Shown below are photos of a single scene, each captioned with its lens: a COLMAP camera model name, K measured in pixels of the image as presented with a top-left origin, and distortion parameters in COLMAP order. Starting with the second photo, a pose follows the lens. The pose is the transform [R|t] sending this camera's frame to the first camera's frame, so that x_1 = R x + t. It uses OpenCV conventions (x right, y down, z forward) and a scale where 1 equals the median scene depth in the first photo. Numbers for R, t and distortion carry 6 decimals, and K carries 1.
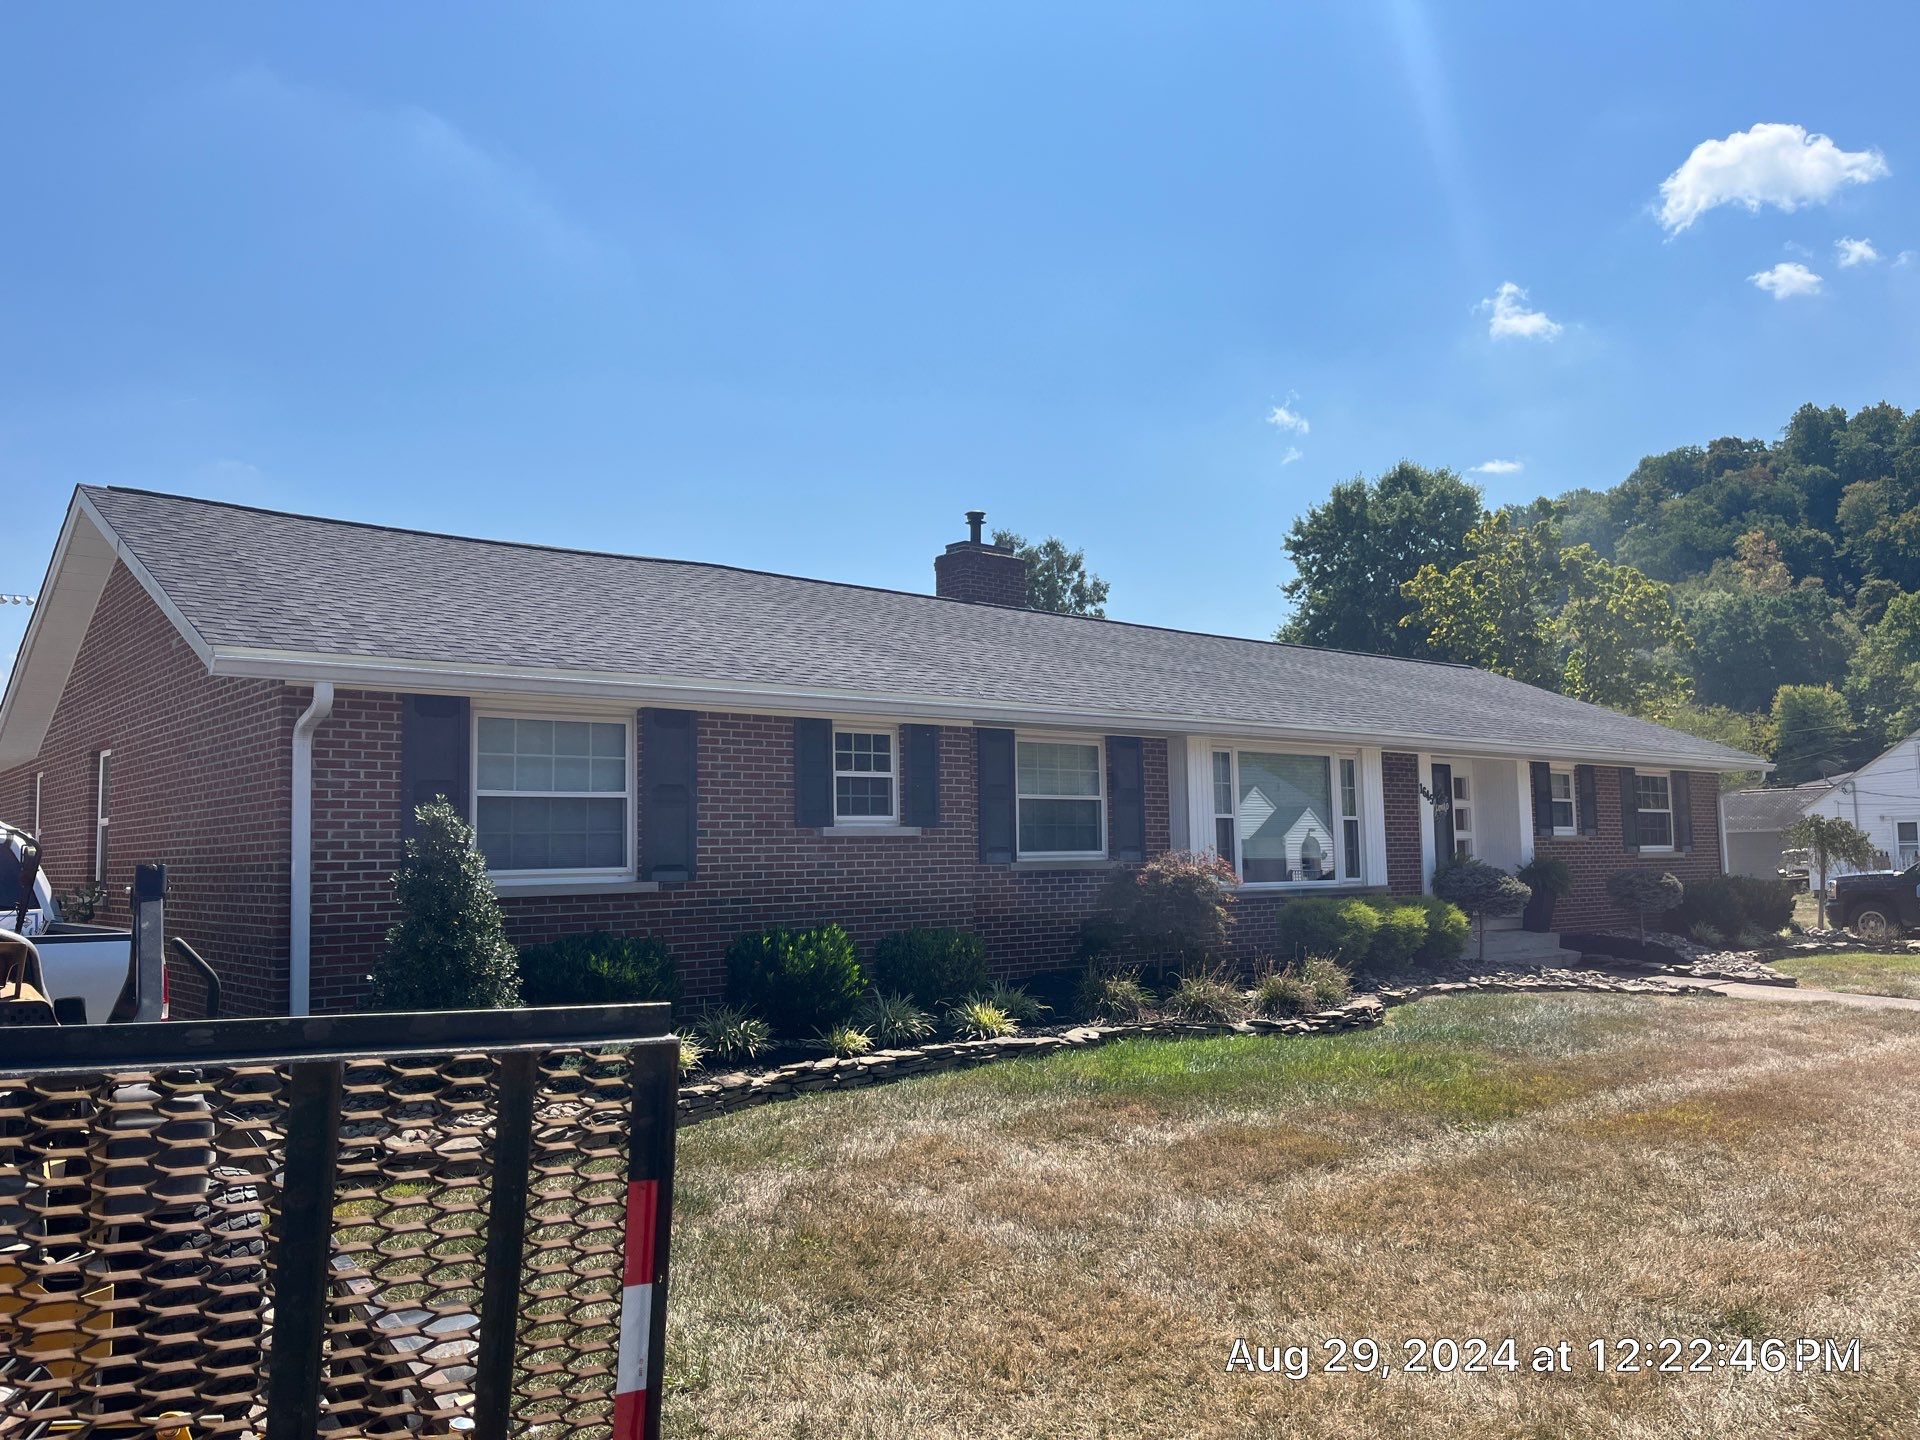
lens RADIAL K [[1430.1, 0, 956.5], [0, 1430.1, 673.7], [0, 0, 1]] dist [0.029946, -0.005261]
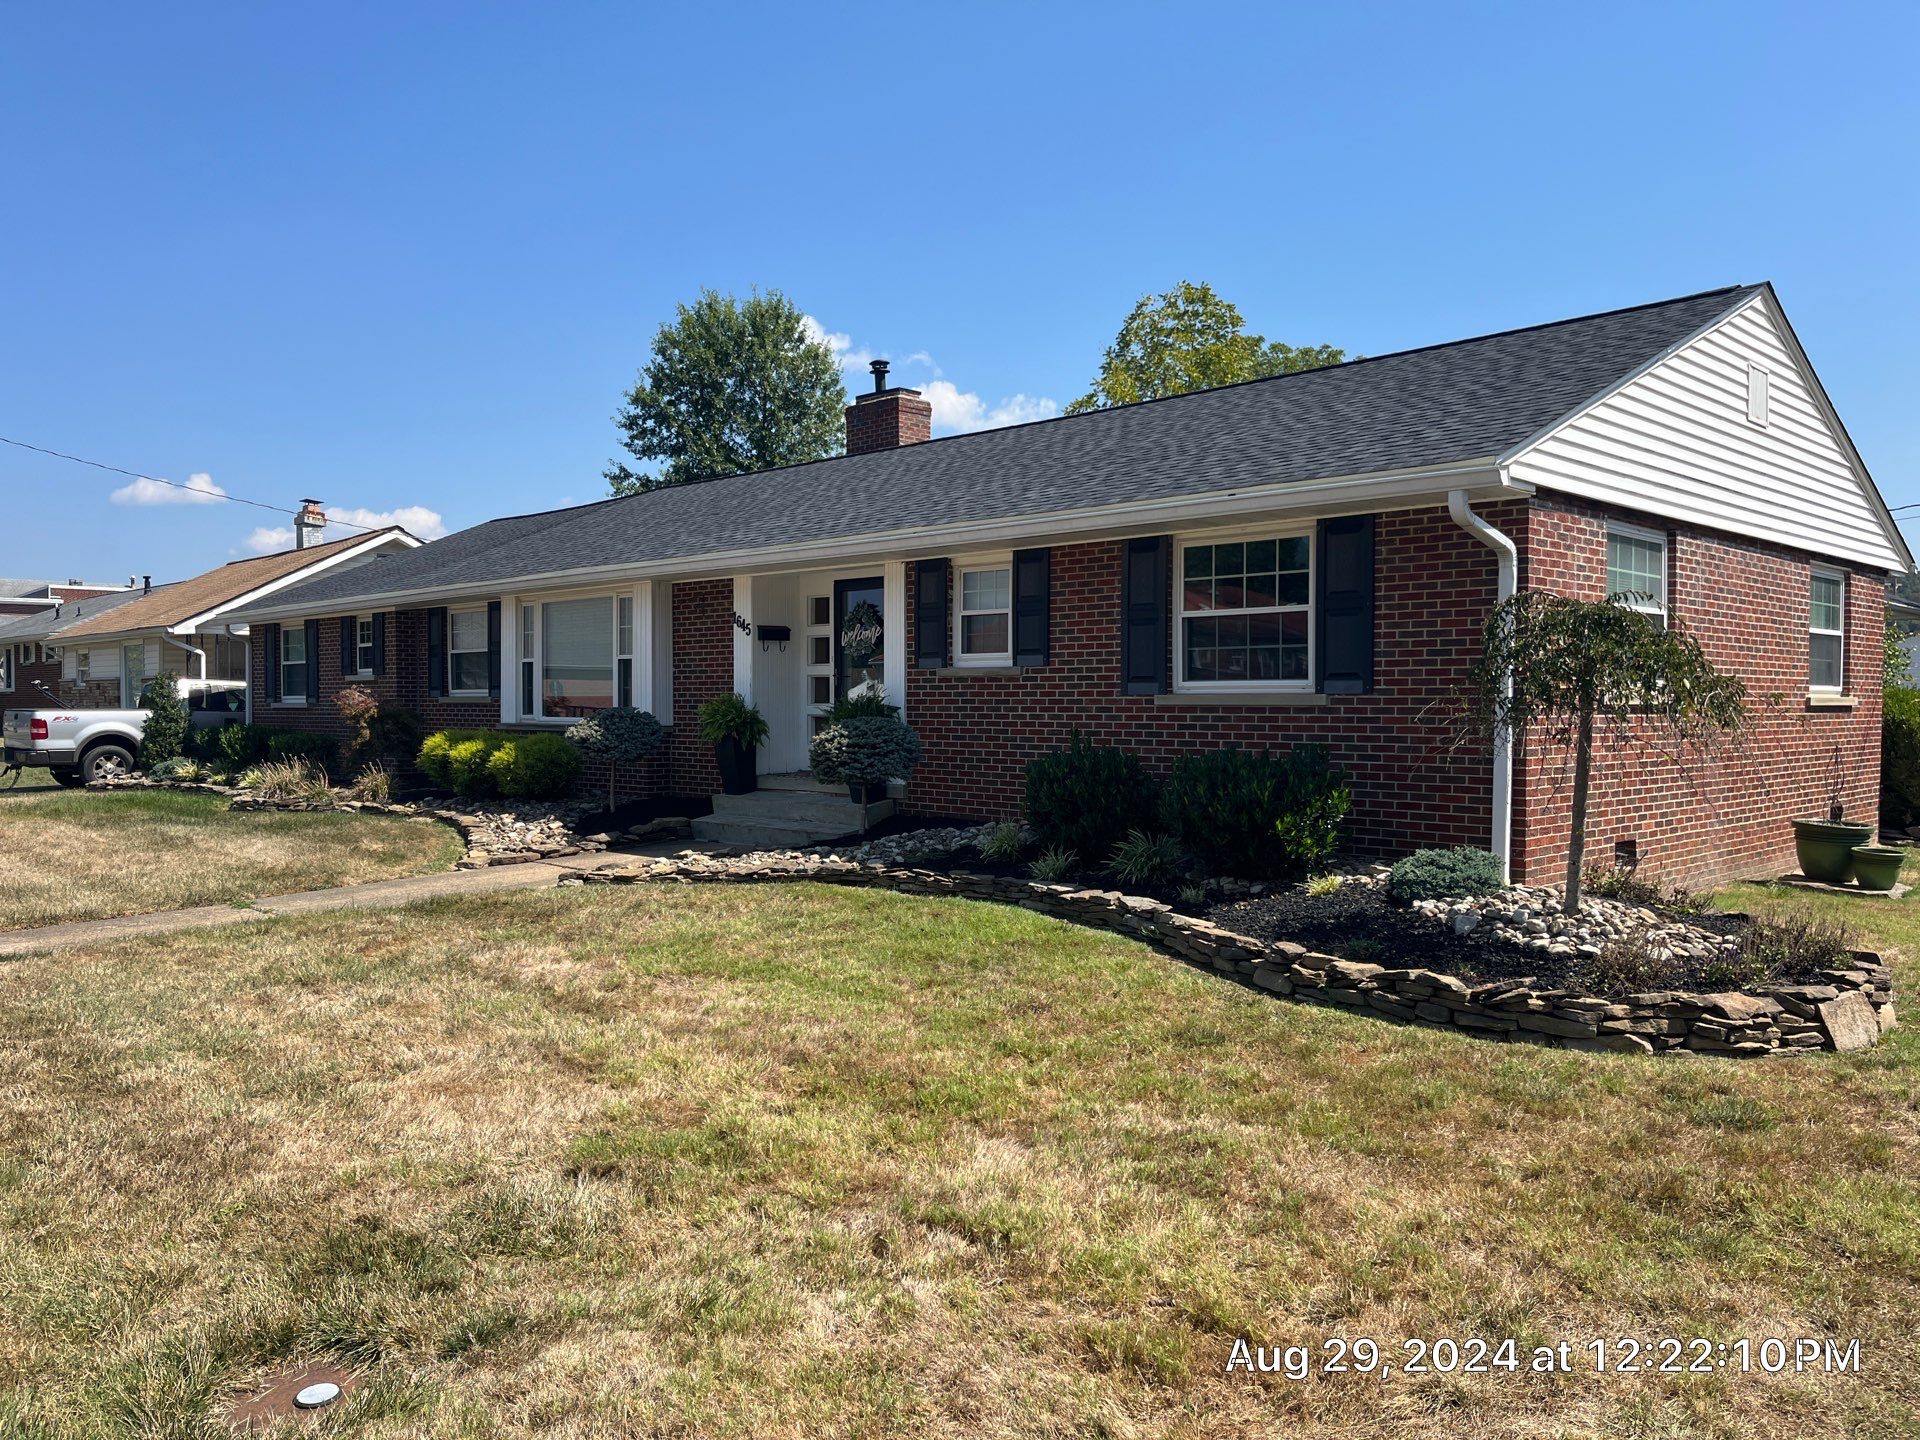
lens RADIAL K [[1445.2, 0, 959.1], [0, 1445.2, 698.0], [0, 0, 1]] dist [0.065233, -0.090254]
pose [[0.065758, 0.023422, -0.997561, 1.203156], [0.137331, 0.989998, 0.032297, 0.116563], [0.988340, -0.139120, 0.061883, 1.064450]]
